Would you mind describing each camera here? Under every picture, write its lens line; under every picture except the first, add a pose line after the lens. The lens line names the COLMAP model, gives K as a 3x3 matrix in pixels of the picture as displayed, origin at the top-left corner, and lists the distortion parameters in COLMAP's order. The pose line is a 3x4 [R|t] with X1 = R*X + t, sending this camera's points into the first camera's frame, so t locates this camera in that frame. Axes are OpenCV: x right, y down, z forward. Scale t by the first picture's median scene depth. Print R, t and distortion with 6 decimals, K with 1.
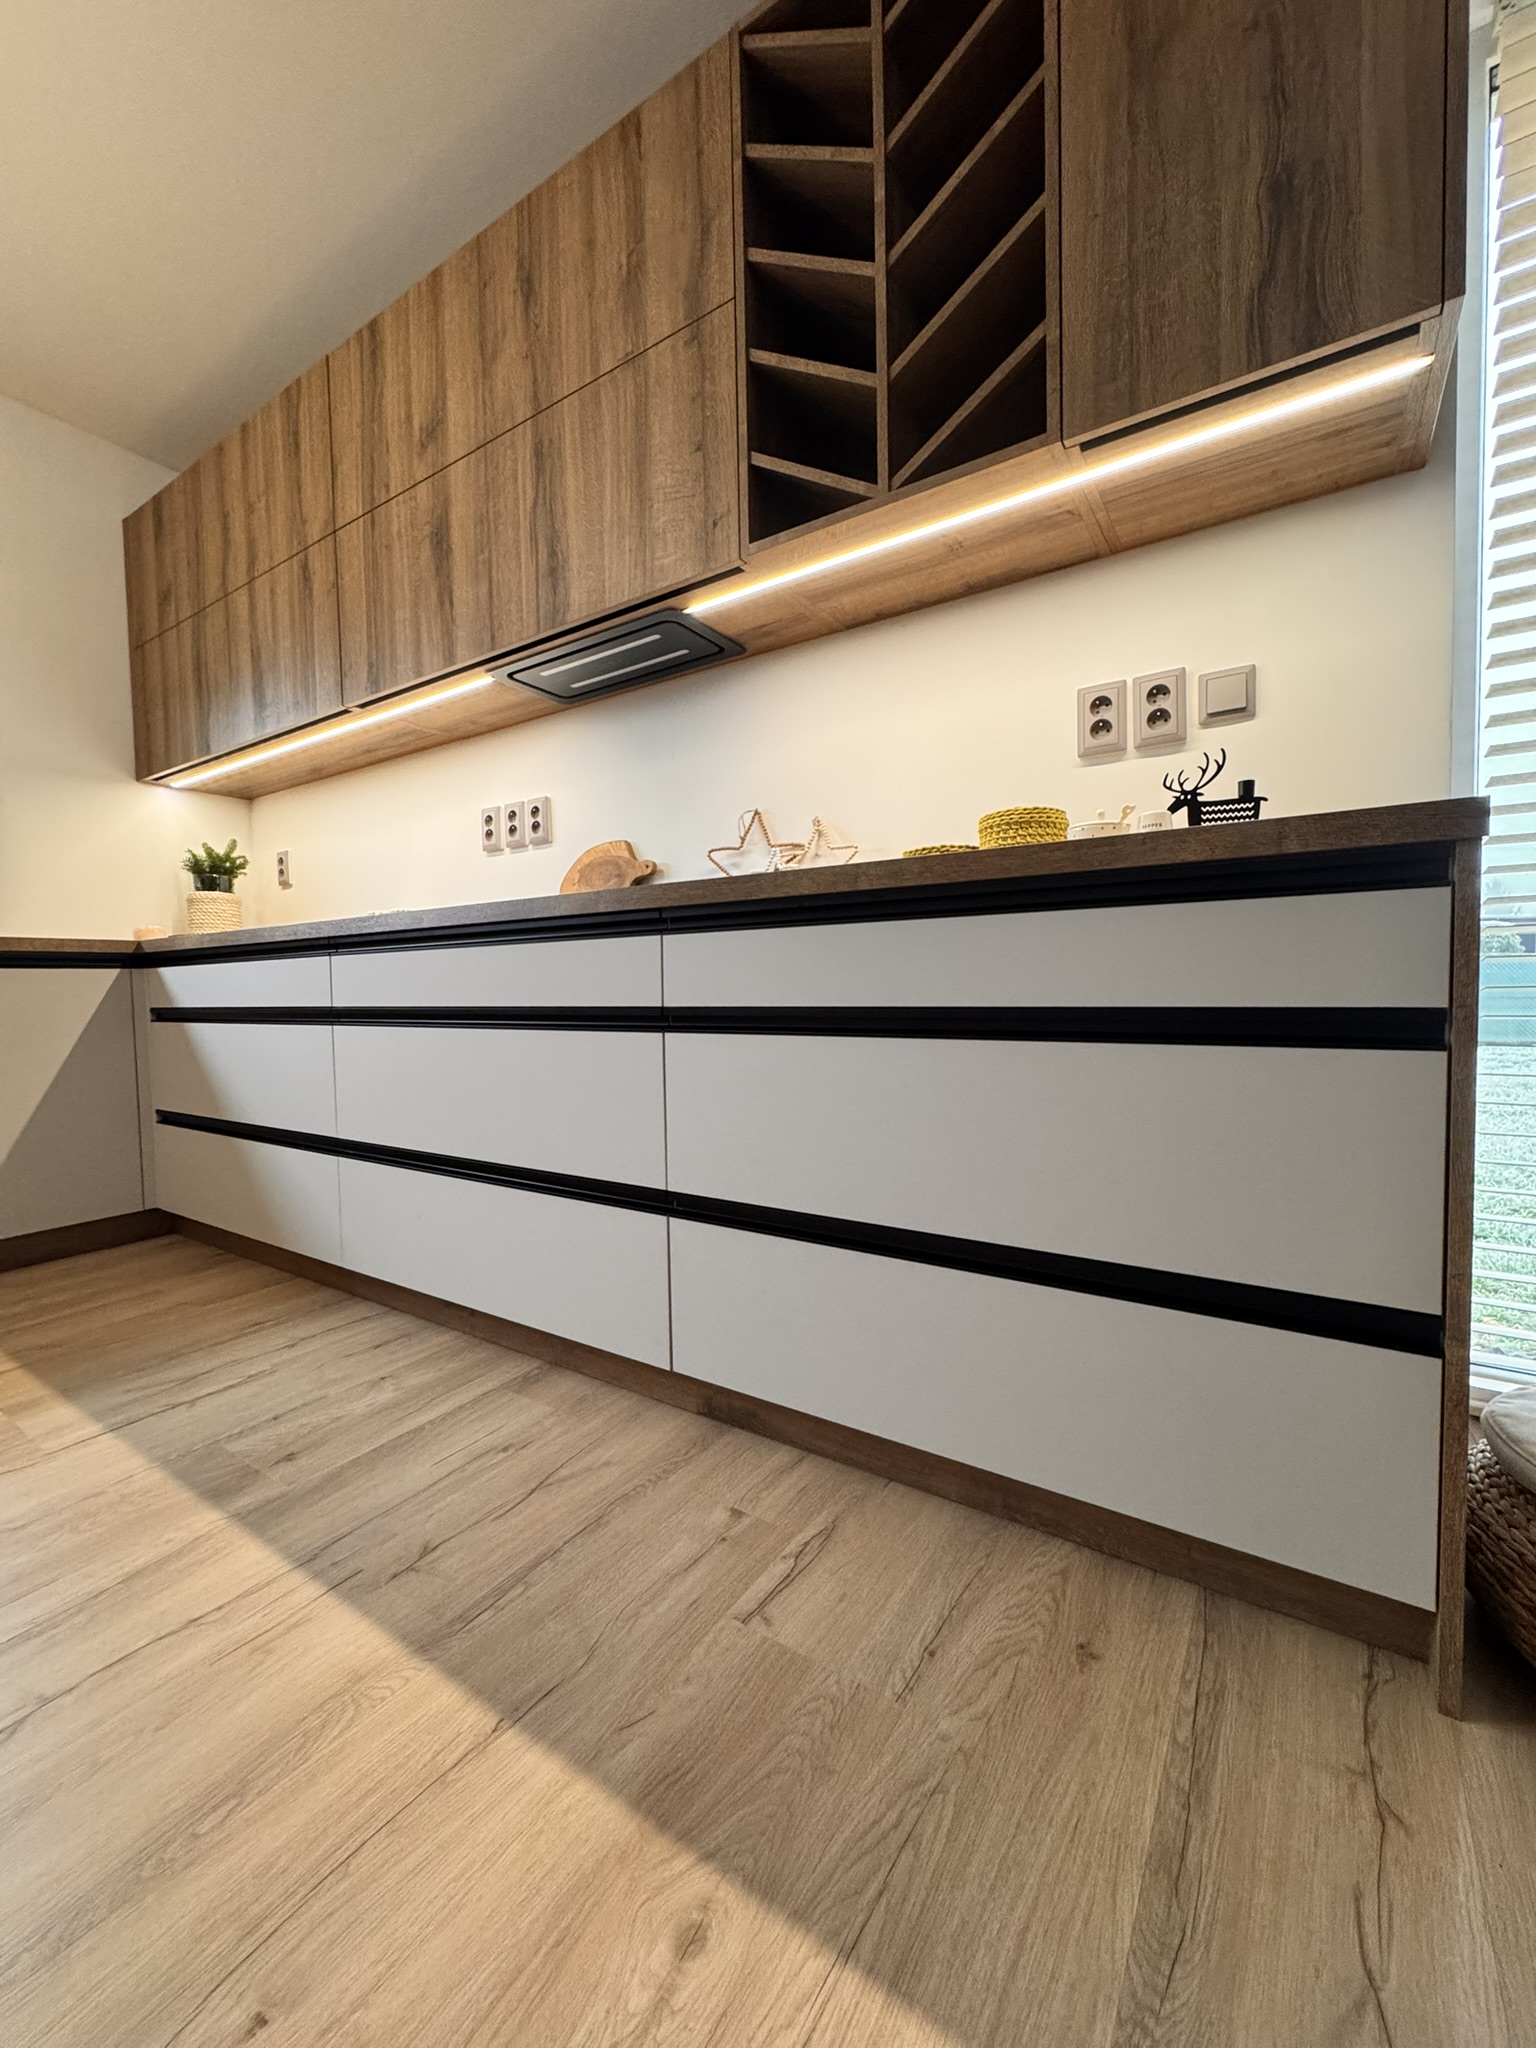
lens RADIAL K [[818.5, 0, 772.3], [0, 818.5, 1021.1], [0, 0, 1]] dist [-0.001488, -0.000263]
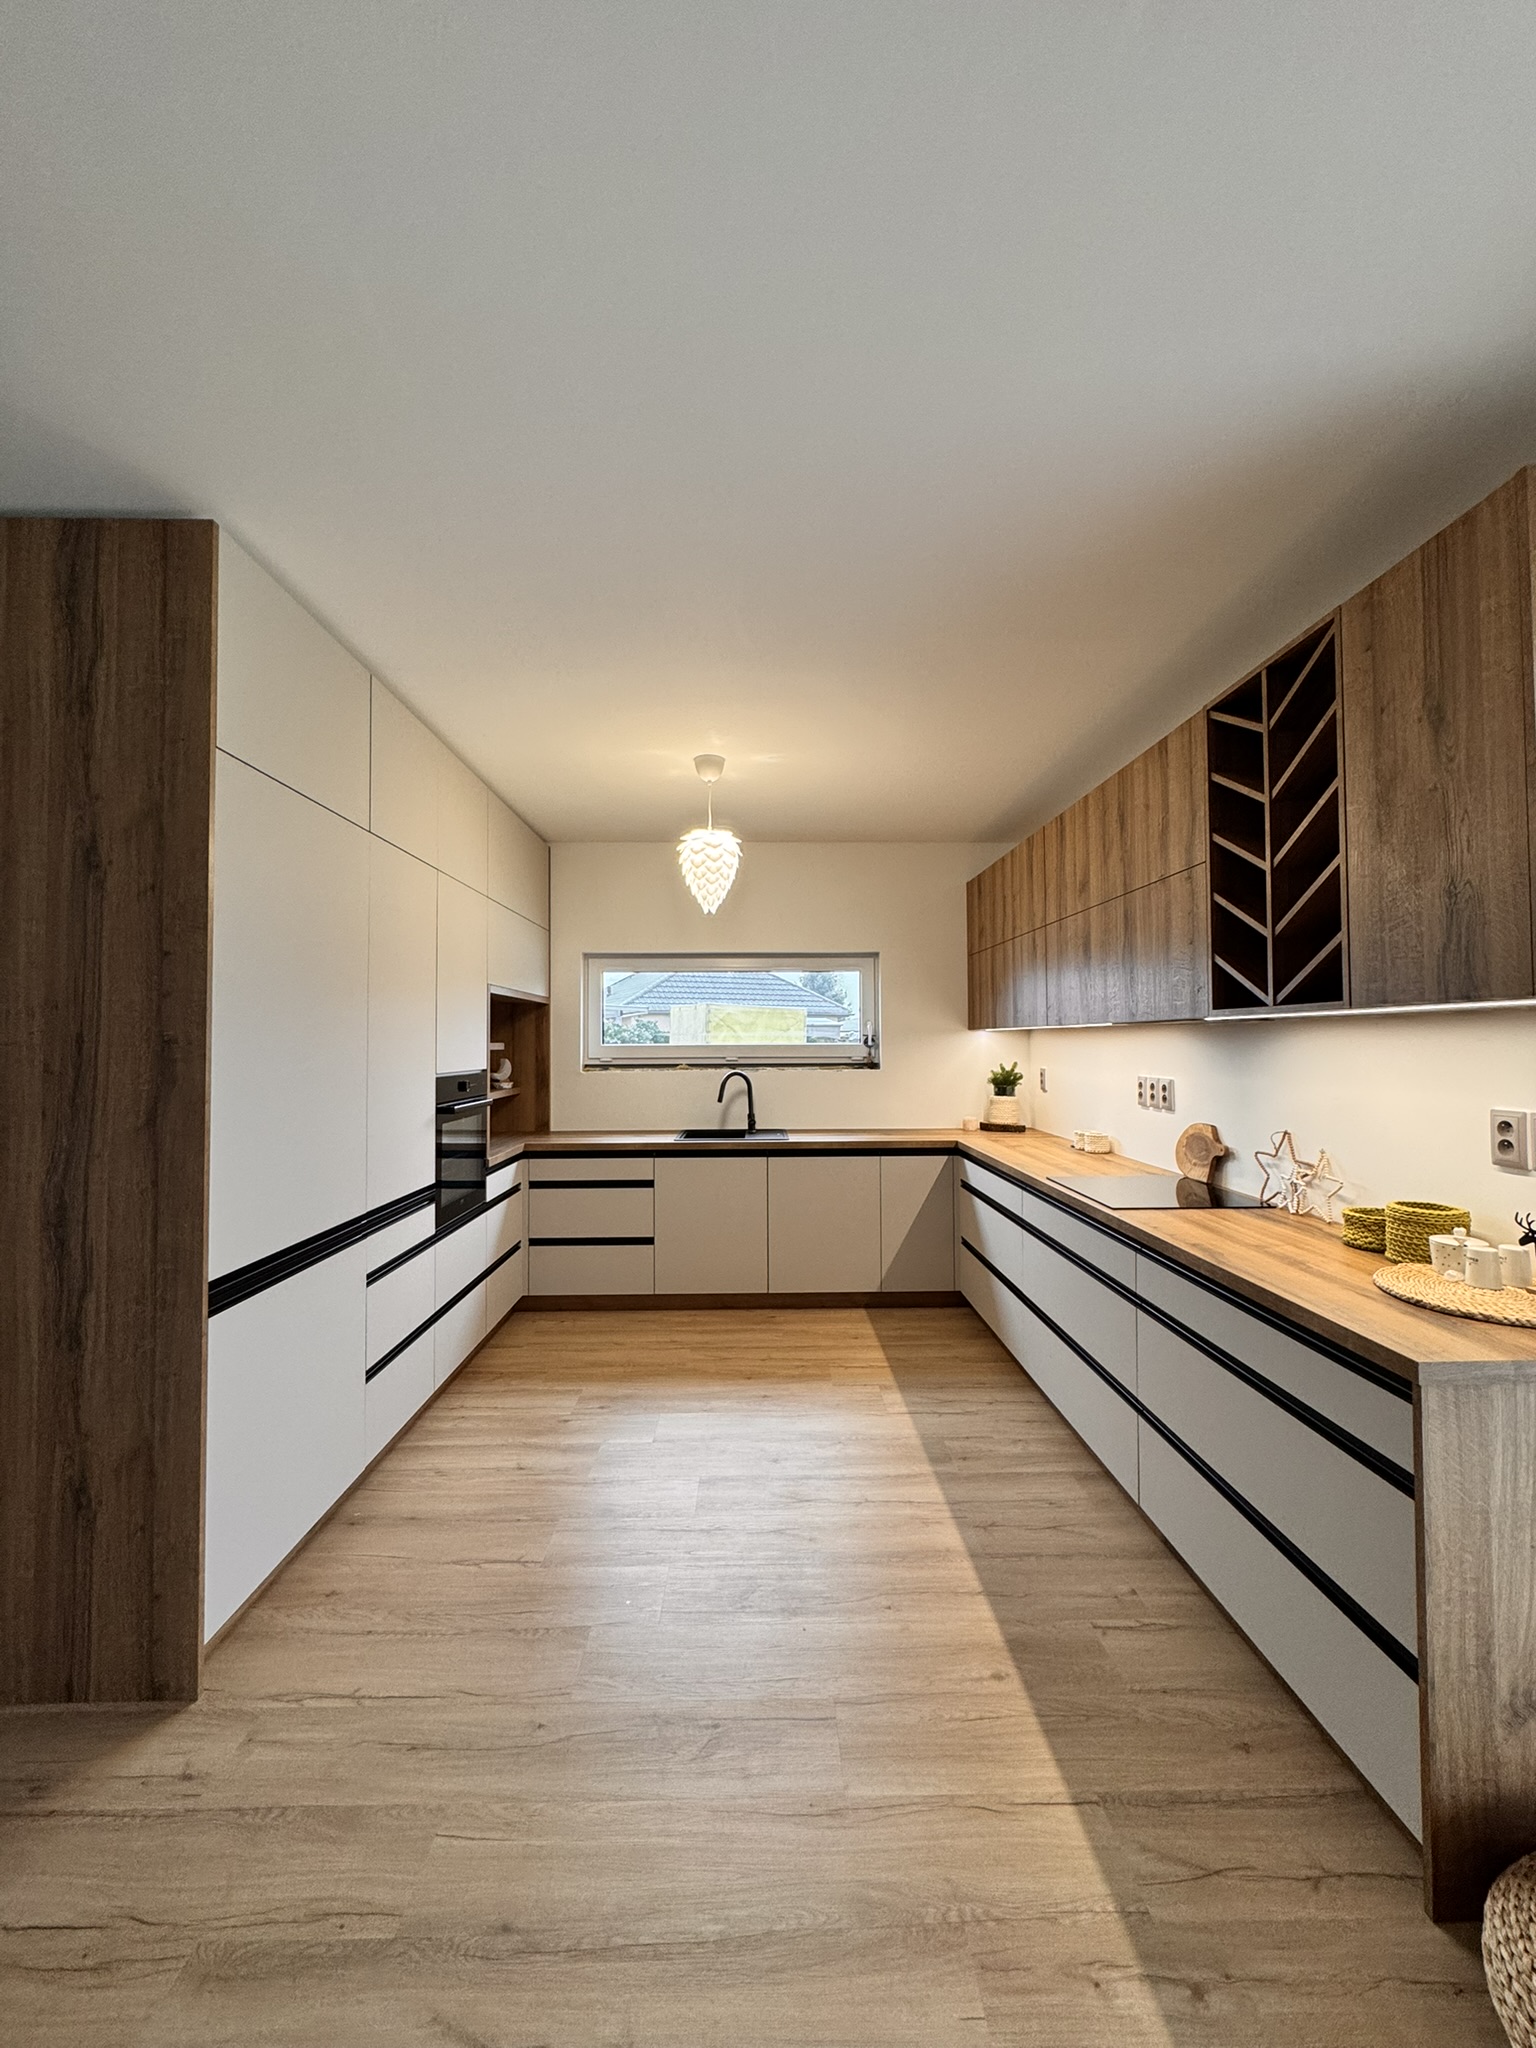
lens RADIAL K [[816.4, 0, 771.2], [0, 816.4, 1020.8], [0, 0, 1]] dist [-0.001775, -0.000045]
pose [[0.565379, -0.005016, -0.824816, 0.735578], [-0.043100, 0.998436, -0.035615, -0.425095], [0.823704, 0.055686, 0.564279, -0.569436]]
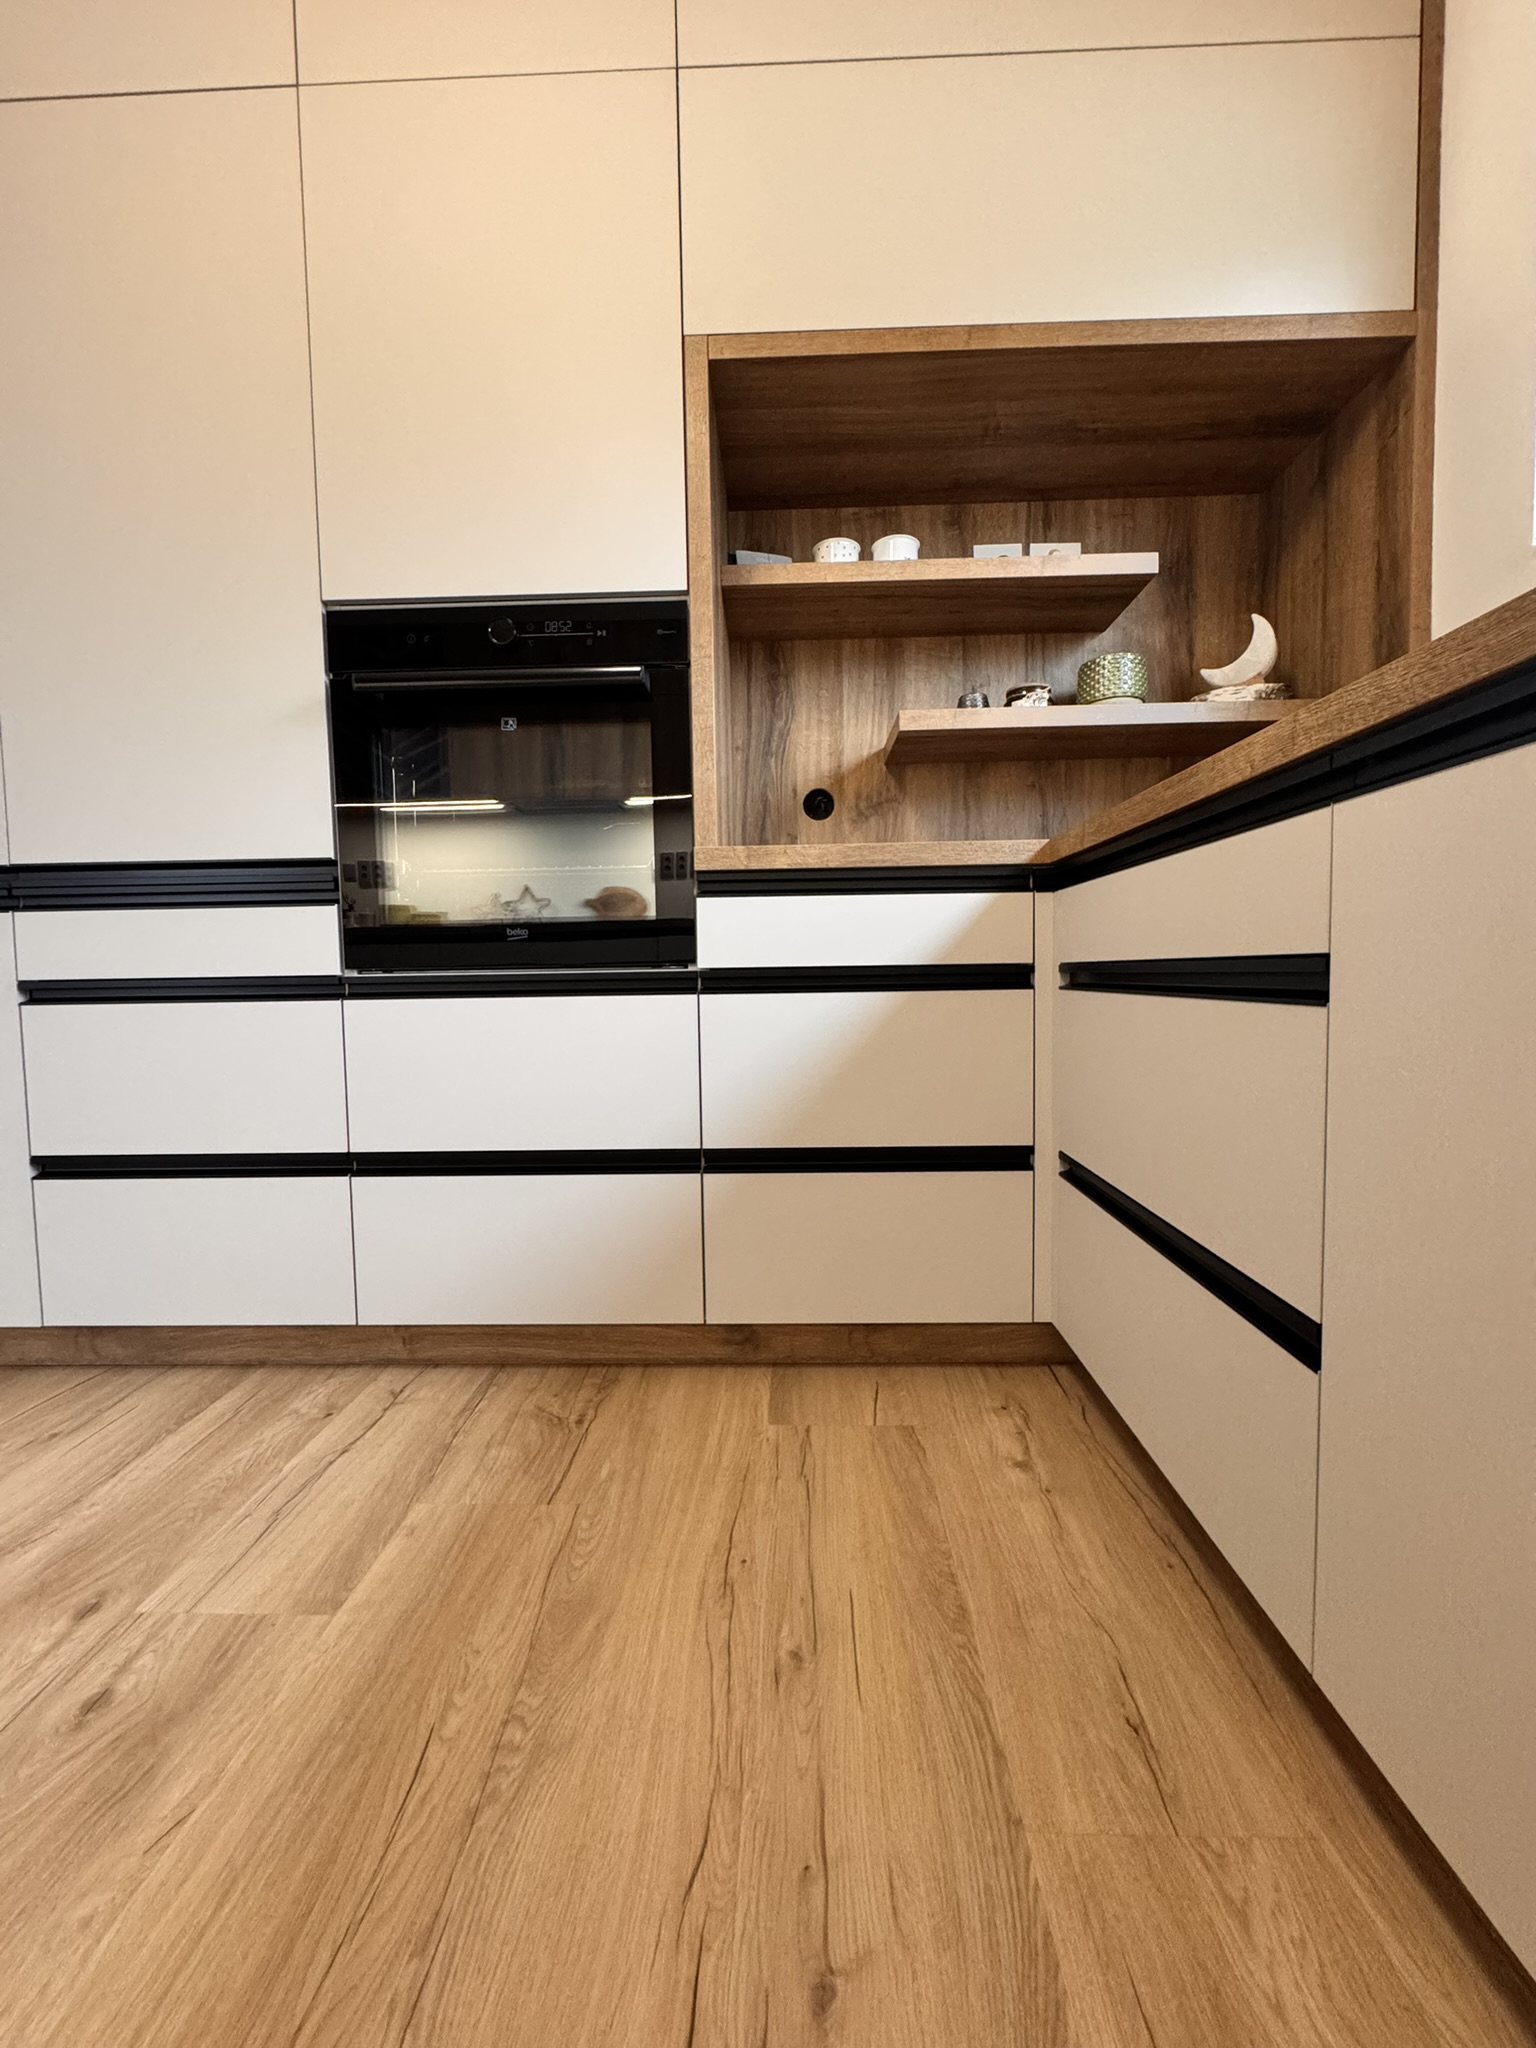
lens RADIAL K [[818.5, 0, 772.3], [0, 818.5, 1021.1], [0, 0, 1]] dist [-0.001488, -0.000263]
pose [[-0.851932, 0.064378, -0.519680, -1.284175], [0.009942, 0.994224, 0.106866, 0.011375], [0.523558, 0.085876, -0.847651, 0.876354]]
